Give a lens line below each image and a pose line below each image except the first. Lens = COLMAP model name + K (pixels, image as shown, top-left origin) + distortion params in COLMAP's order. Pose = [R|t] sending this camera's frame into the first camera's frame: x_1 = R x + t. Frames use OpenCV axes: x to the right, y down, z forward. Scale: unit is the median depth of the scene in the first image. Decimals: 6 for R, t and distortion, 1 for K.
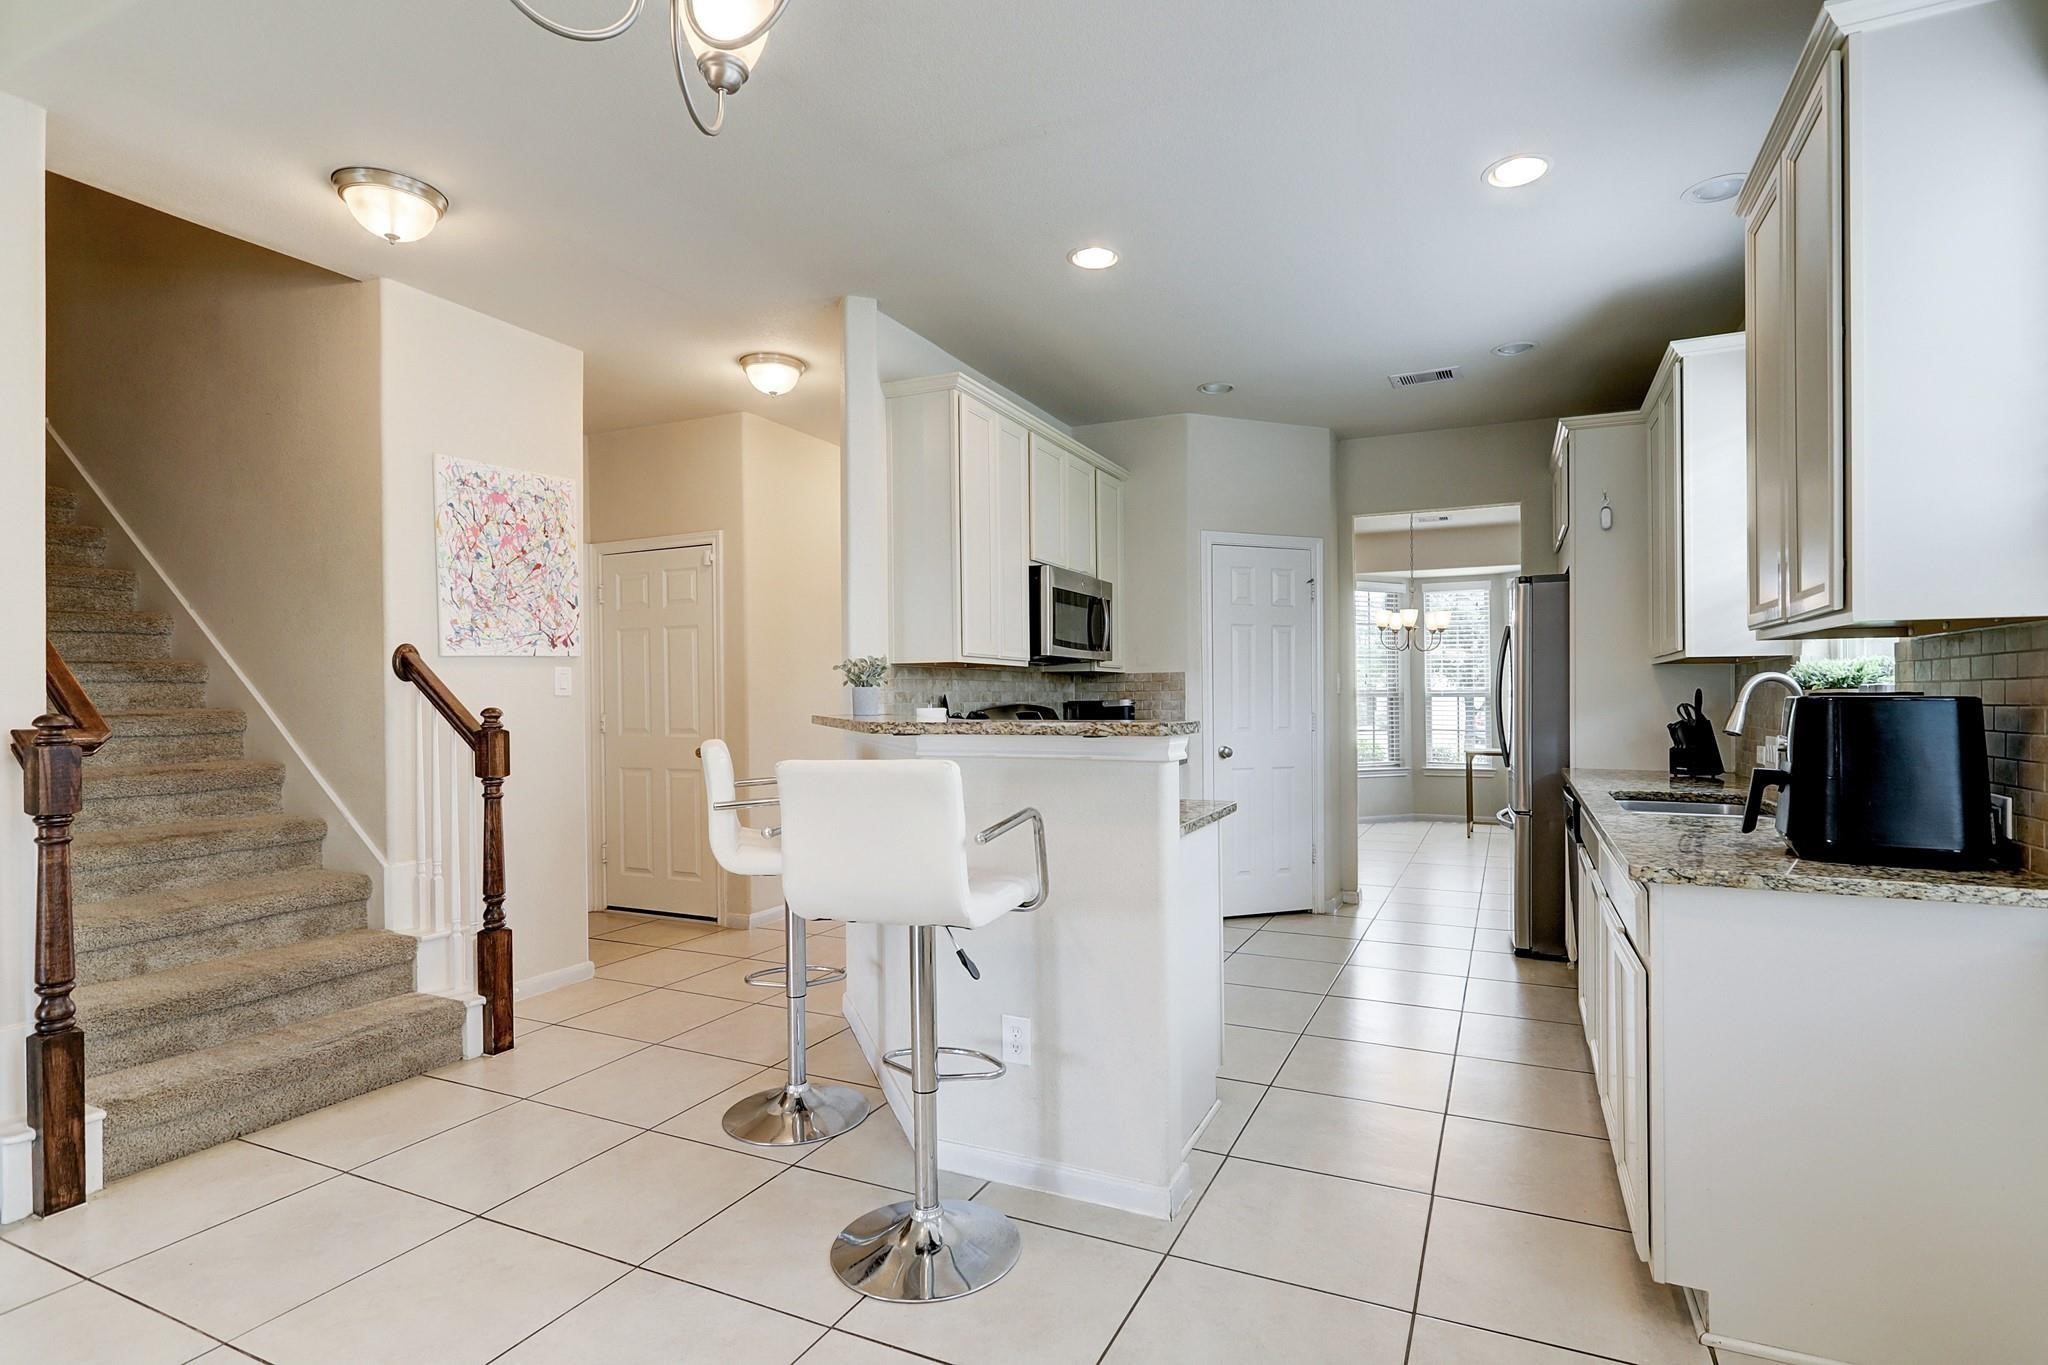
lens RADIAL K [[983.9, 0, 1034.1], [0, 983.9, 691.2], [0, 0, 1]] dist [0.000599, 0.000405]
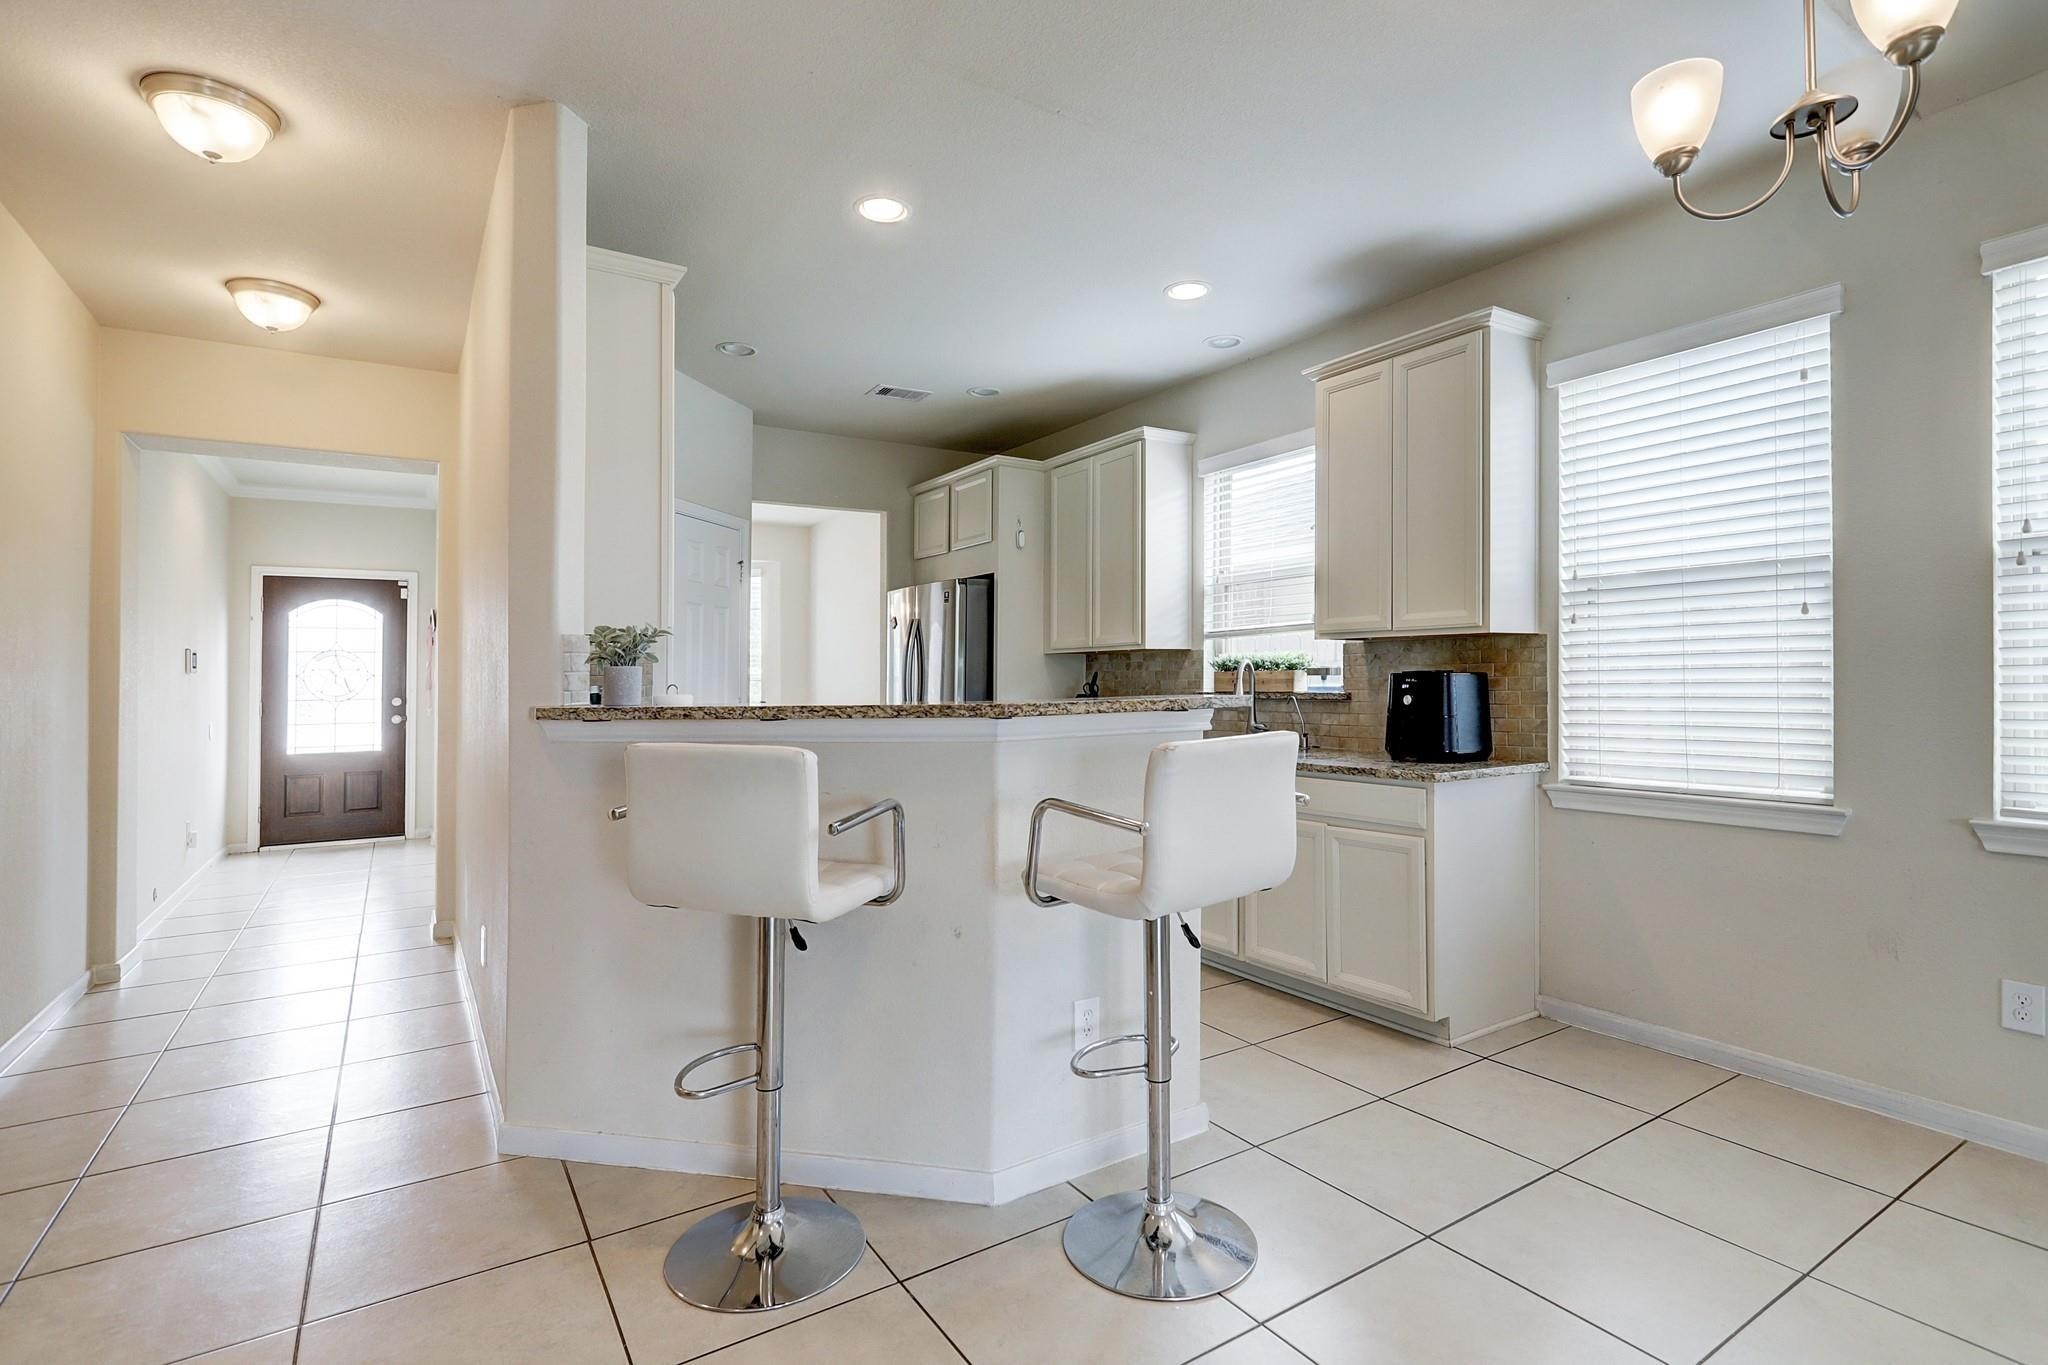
lens RADIAL K [[983.9, 0, 1046.2], [0, 983.9, 649.3], [0, 0, 1]] dist [0.000599, 0.000405]
pose [[0.513176, 0.020688, 0.858034, -0.493537], [0.004669, 0.999627, -0.026894, 0.003817], [-0.858271, 0.017807, 0.512888, 0.290514]]
